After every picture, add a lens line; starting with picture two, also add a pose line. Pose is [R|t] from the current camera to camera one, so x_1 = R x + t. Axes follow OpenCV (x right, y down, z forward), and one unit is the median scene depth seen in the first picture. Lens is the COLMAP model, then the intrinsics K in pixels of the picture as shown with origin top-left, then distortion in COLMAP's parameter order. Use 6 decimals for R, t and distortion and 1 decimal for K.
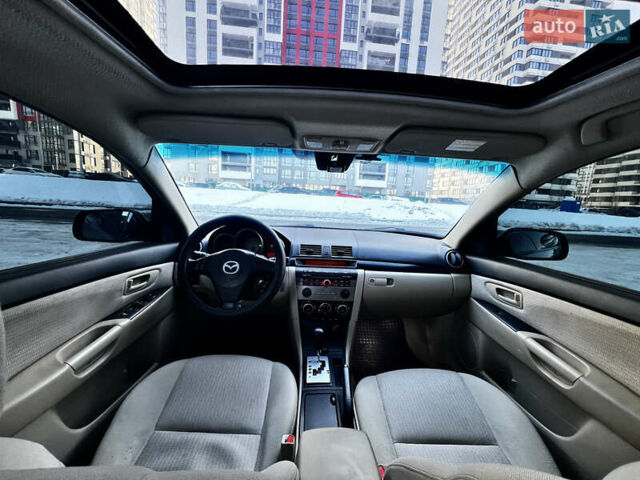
lens RADIAL K [[255.9, 0, 320.0], [0, 255.9, 240.0], [0, 0, 1]] dist [0.001280, 0.000150]
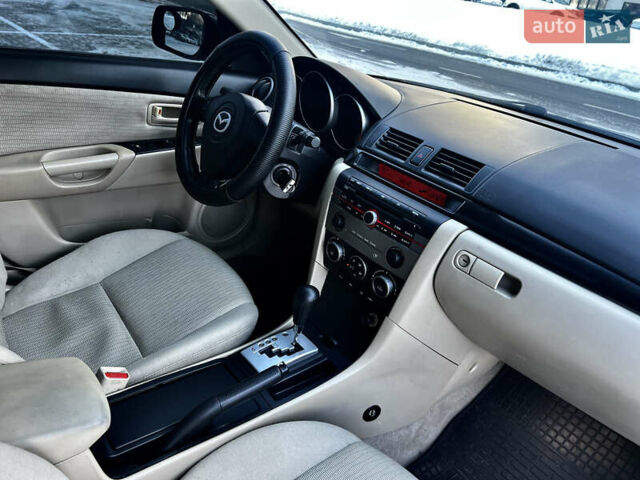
lens RADIAL K [[477.2, 0, 320.0], [0, 477.2, 240.0], [0, 0, 1]] dist [0.059536, -0.068042]
pose [[0.571146, 0.399699, -0.716961, 0.635027], [-0.236838, 0.916535, 0.322290, -0.051006], [0.785939, -0.014272, 0.618139, 0.426356]]
